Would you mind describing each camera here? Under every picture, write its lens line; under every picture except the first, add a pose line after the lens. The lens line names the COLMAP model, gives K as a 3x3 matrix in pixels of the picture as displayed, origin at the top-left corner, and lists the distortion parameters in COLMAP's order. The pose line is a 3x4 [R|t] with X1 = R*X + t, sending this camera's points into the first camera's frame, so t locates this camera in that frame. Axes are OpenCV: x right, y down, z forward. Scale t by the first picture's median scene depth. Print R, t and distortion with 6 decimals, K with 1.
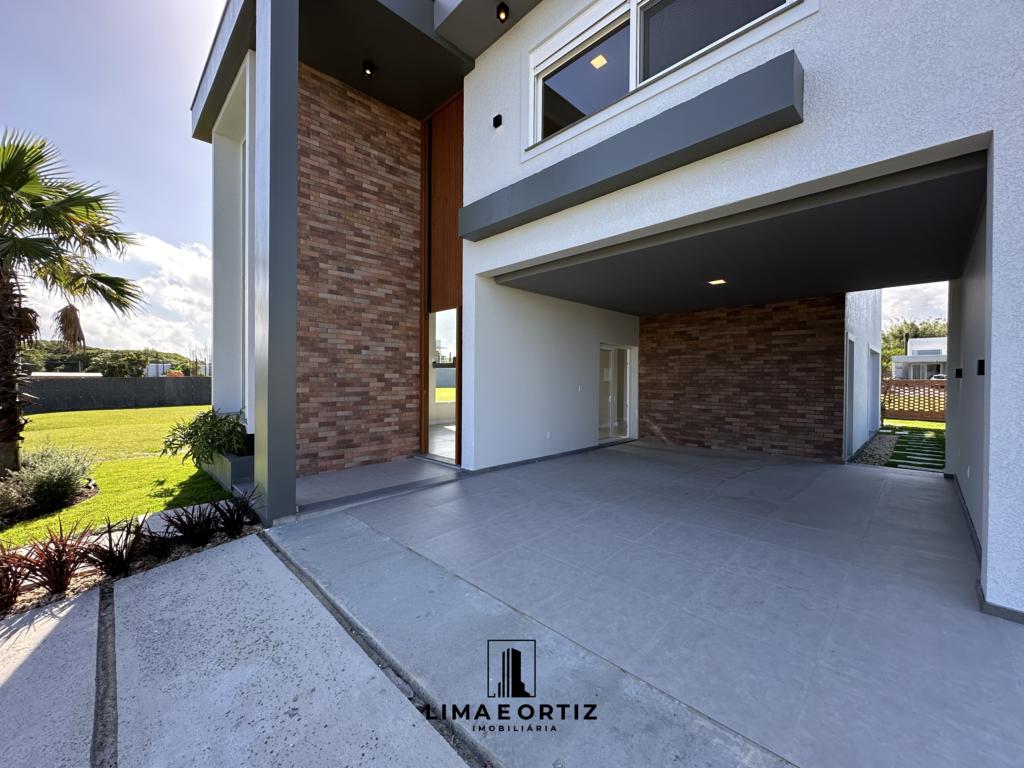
lens RADIAL K [[410.6, 0, 512.7], [0, 410.6, 383.3], [0, 0, 1]] dist [-0.003965, 0.001076]
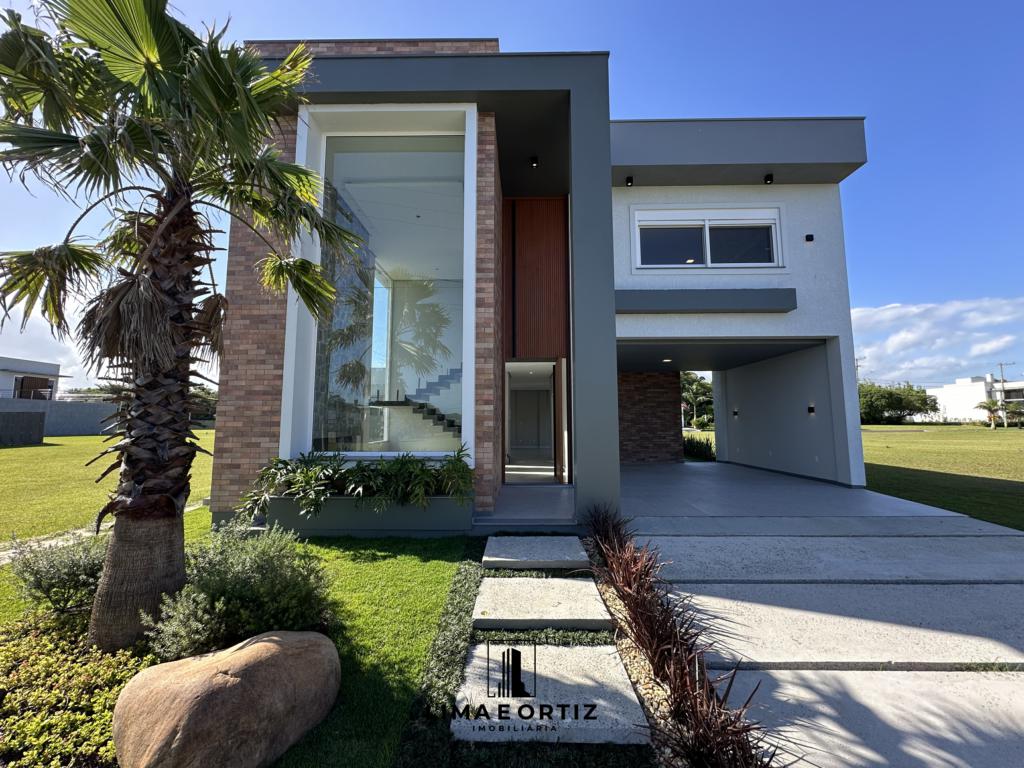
lens RADIAL K [[410.6, 0, 513.0], [0, 410.6, 383.1], [0, 0, 1]] dist [-0.003965, 0.001076]
pose [[0.715116, 0.062006, 0.696250, -1.032423], [0.013114, 0.994692, -0.102054, 0.018082], [-0.698883, 0.082111, 0.710507, 0.186646]]
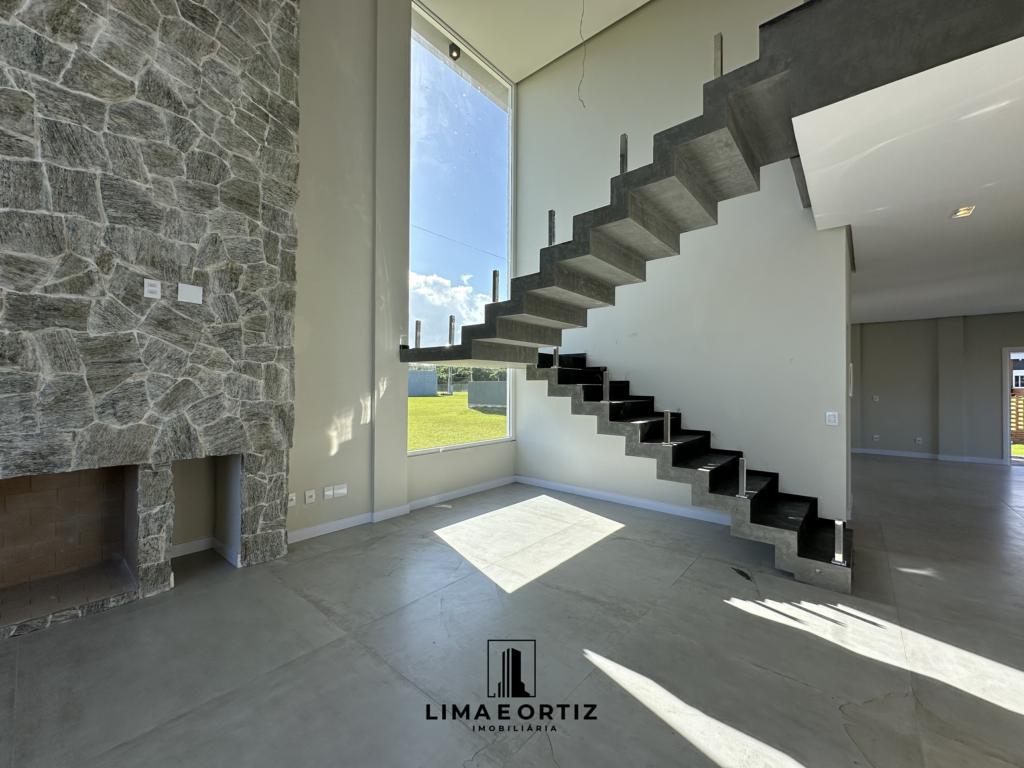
lens RADIAL K [[410.6, 0, 513.3], [0, 410.6, 383.5], [0, 0, 1]] dist [-0.003965, 0.001076]
pose [[0.995802, -0.001624, 0.091514, -0.213435], [0.003327, 0.999824, -0.018451, -0.018233], [-0.091468, 0.018678, 0.995633, 1.055769]]
